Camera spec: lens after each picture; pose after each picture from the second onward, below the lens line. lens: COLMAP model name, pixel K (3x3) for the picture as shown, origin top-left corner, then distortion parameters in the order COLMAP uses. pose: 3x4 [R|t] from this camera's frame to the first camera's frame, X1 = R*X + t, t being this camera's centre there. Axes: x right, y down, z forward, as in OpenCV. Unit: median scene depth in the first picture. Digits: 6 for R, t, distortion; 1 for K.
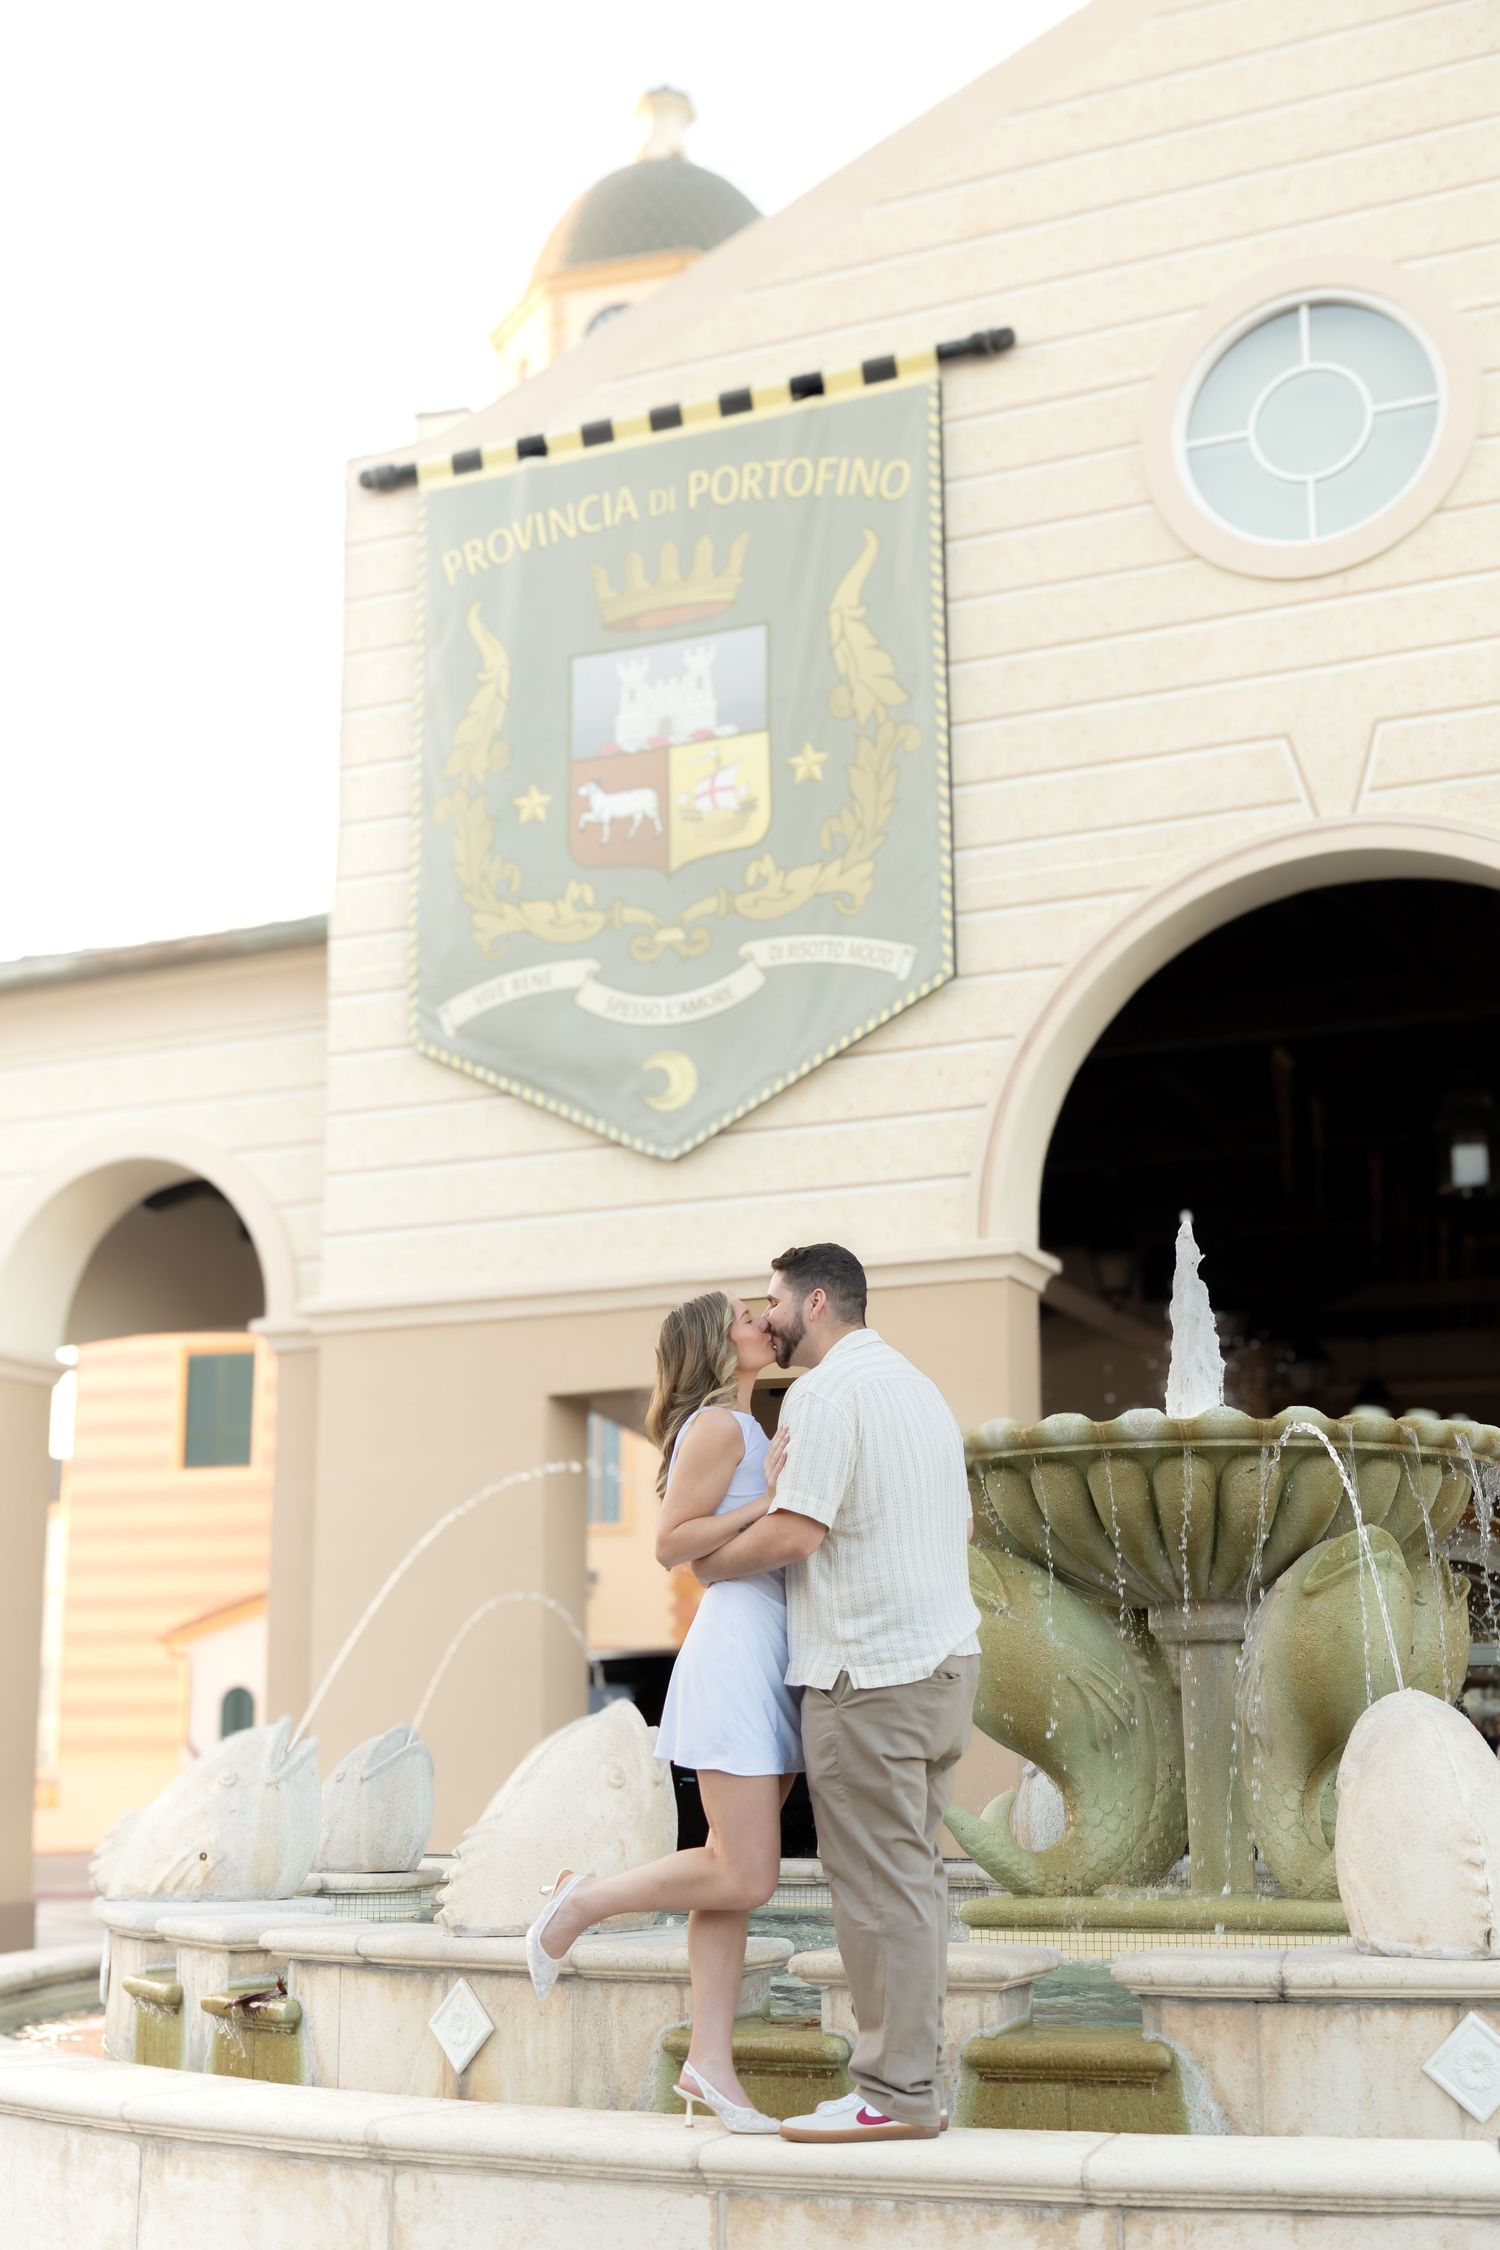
lens RADIAL K [[2818.4, 0, 743.1], [0, 2818.4, 1140.3], [0, 0, 1]] dist [-0.003635, 0.000000]
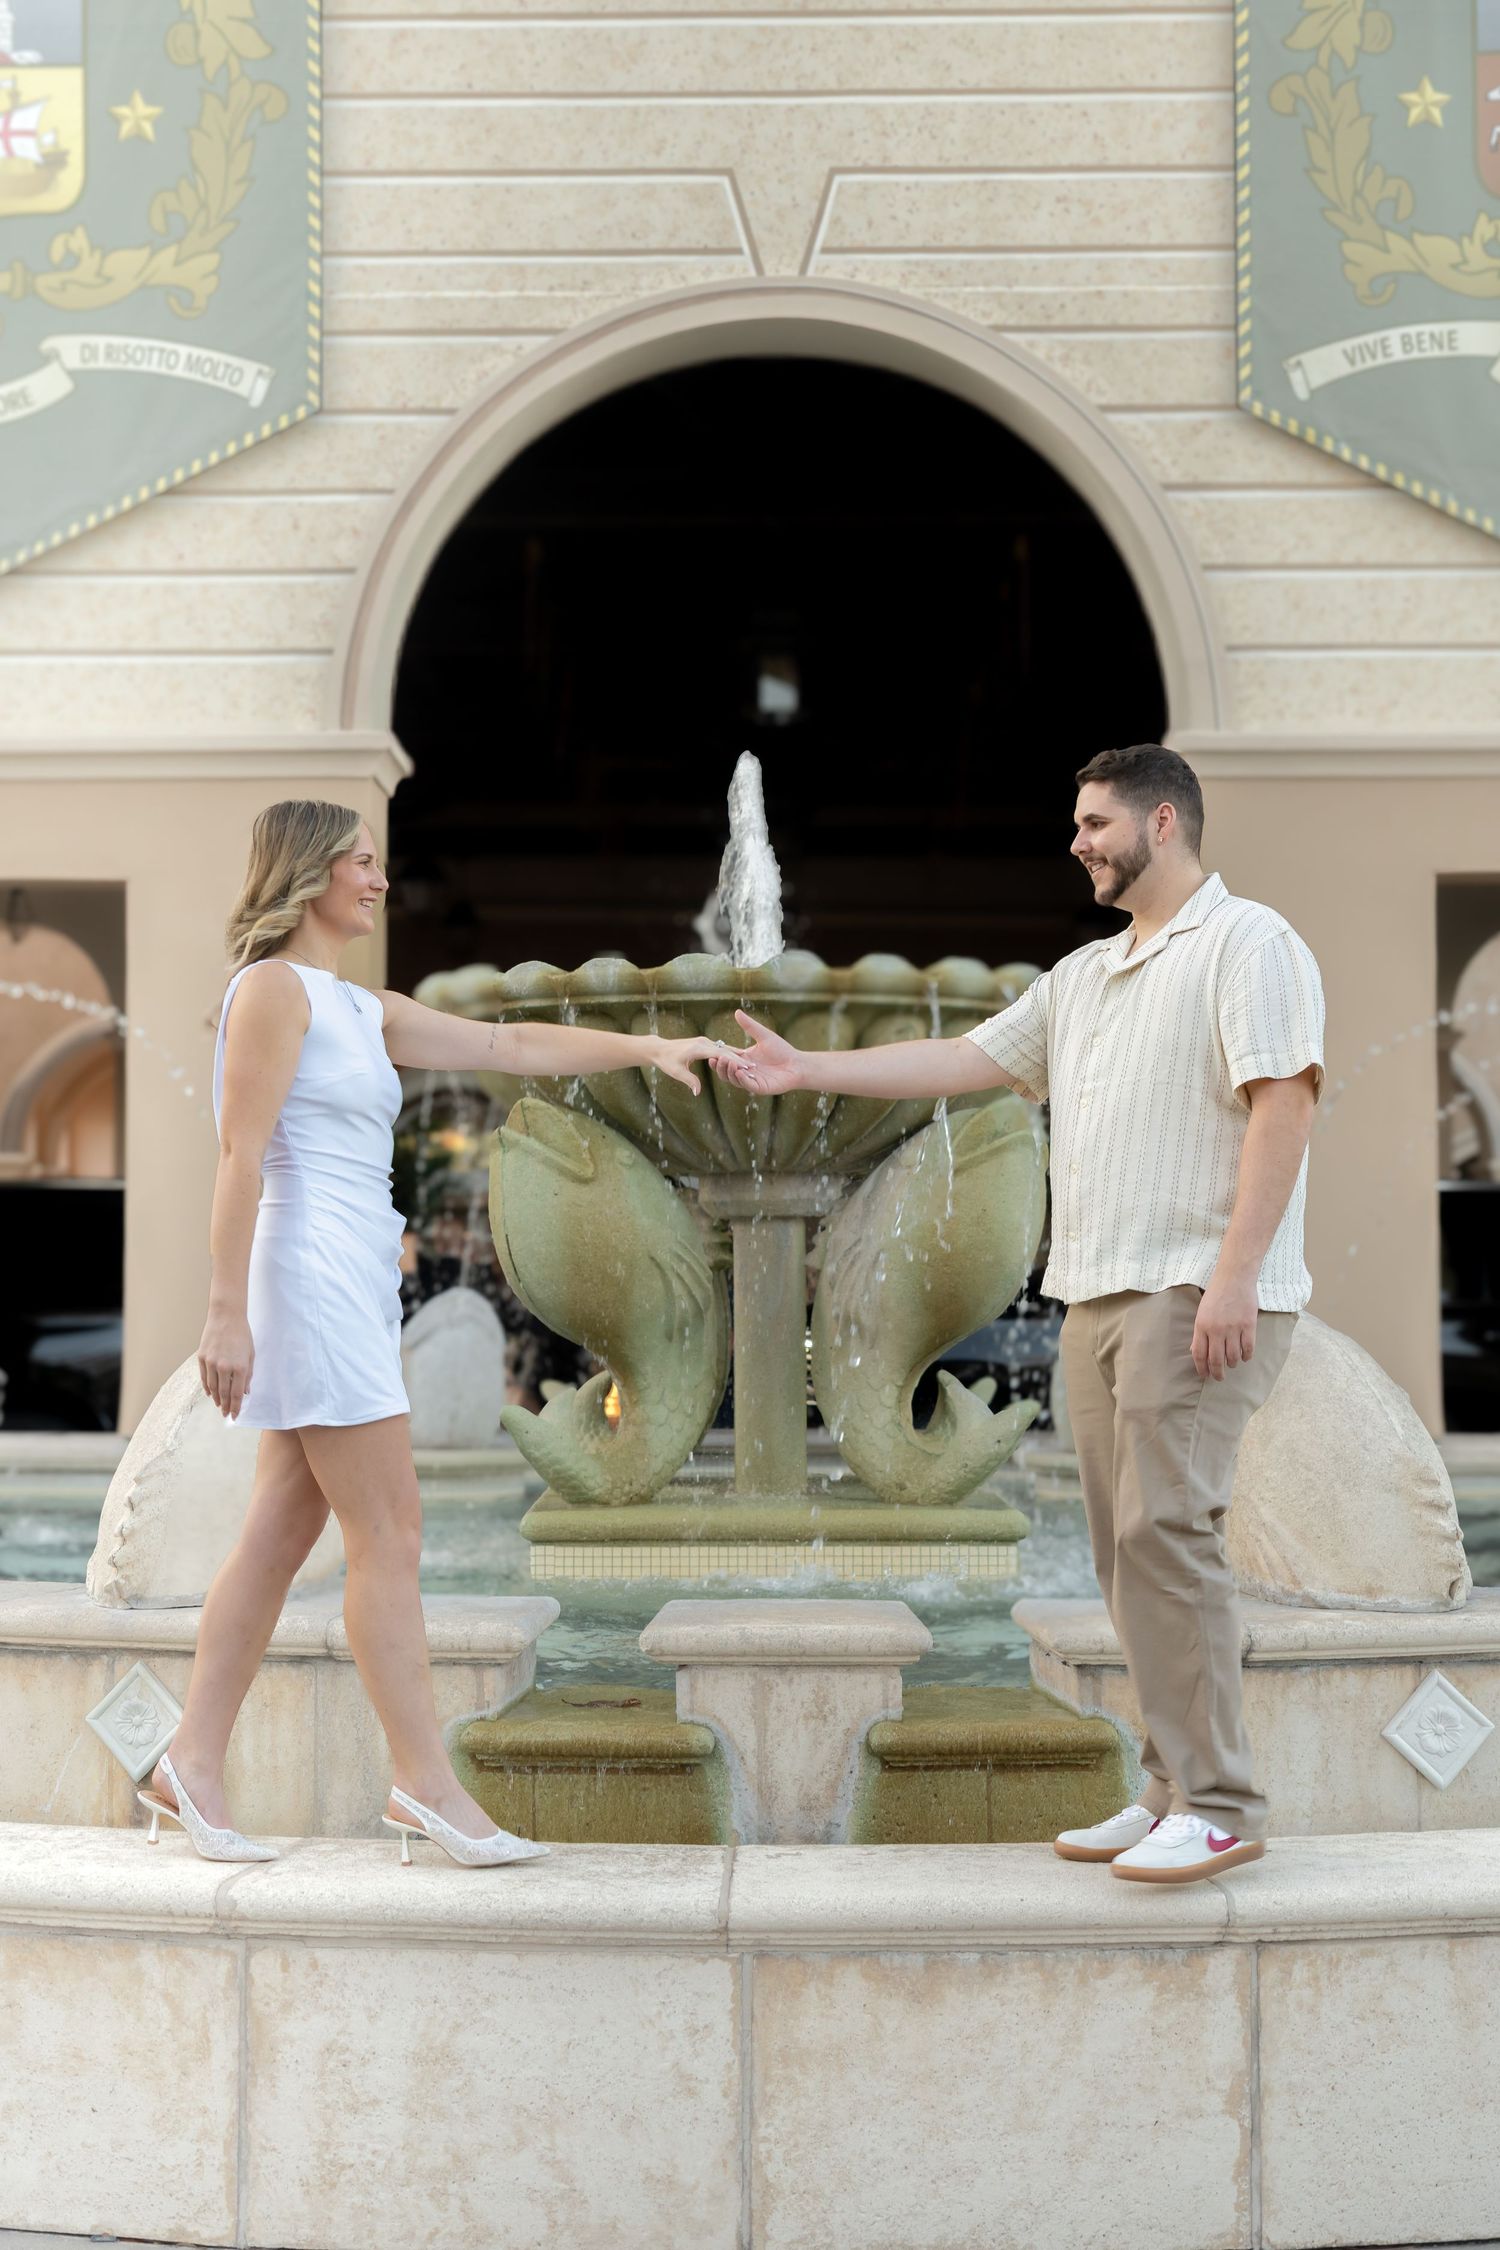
lens RADIAL K [[2901.1, 0, 737.5], [0, 2901.1, 1140.2], [0, 0, 1]] dist [0.007660, 0.000000]
pose [[0.919278, 0.022214, 0.392981, -0.257790], [-0.089960, 0.983838, 0.154825, 0.018734], [-0.383190, -0.177680, 0.906419, 0.236076]]
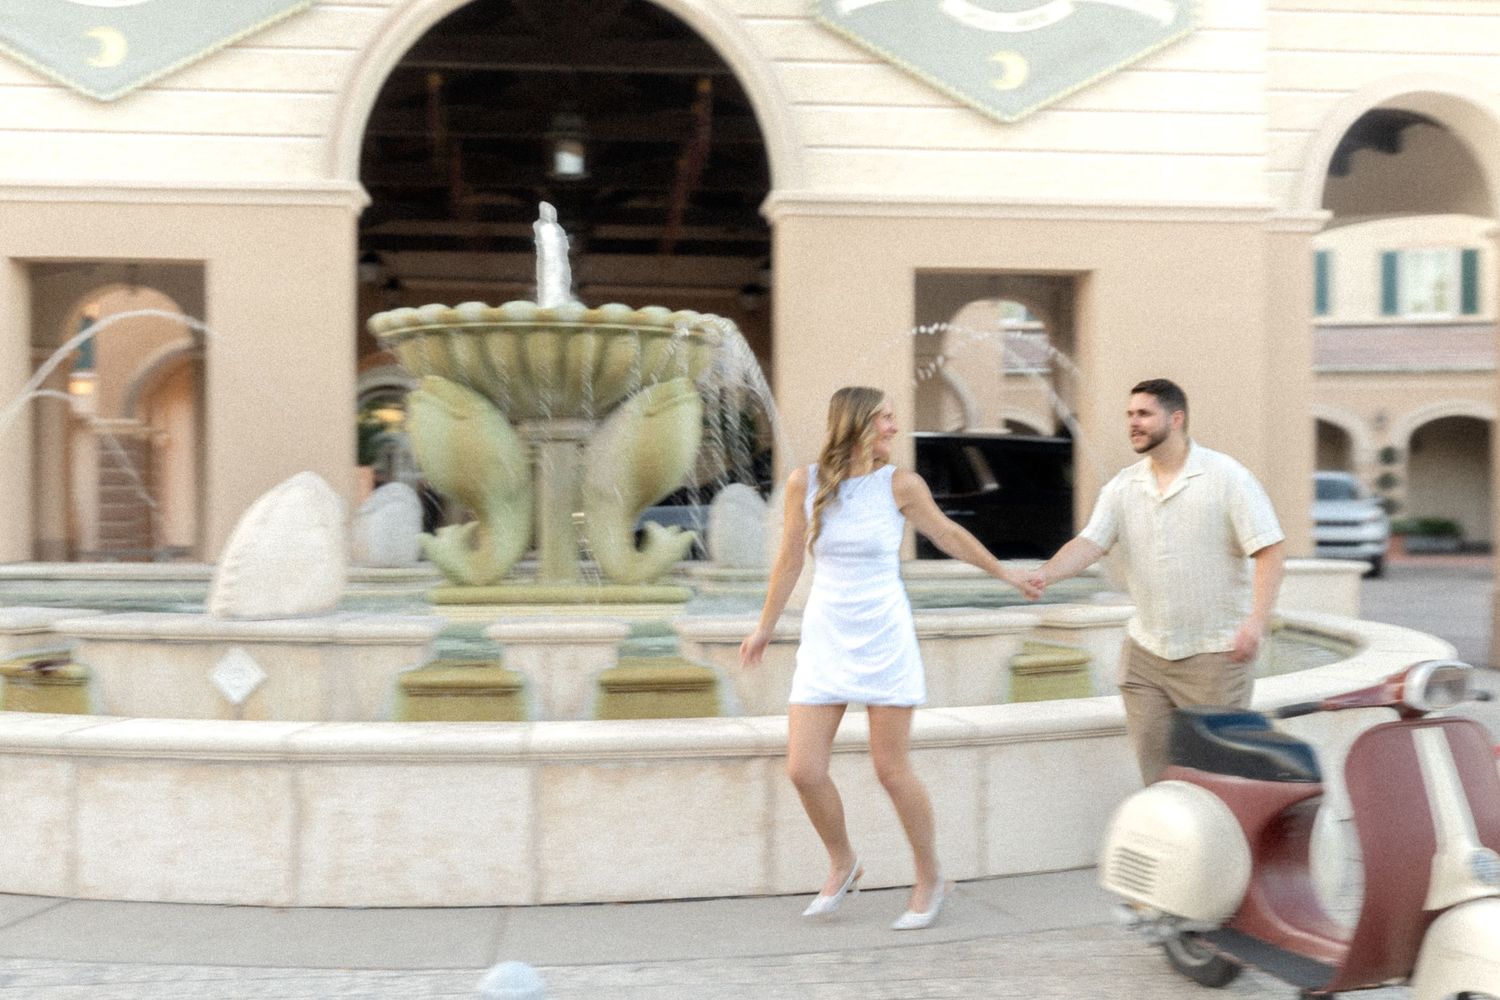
lens RADIAL K [[1693.5, 0, 753.8], [0, 1693.5, 498.5], [0, 0, 1]] dist [-0.015196, 0.000000]
pose [[0.867632, 0.005108, 0.497180, -0.308989], [-0.113139, 0.975744, 0.187413, 0.009592], [-0.484163, -0.218856, 0.847165, 0.085404]]
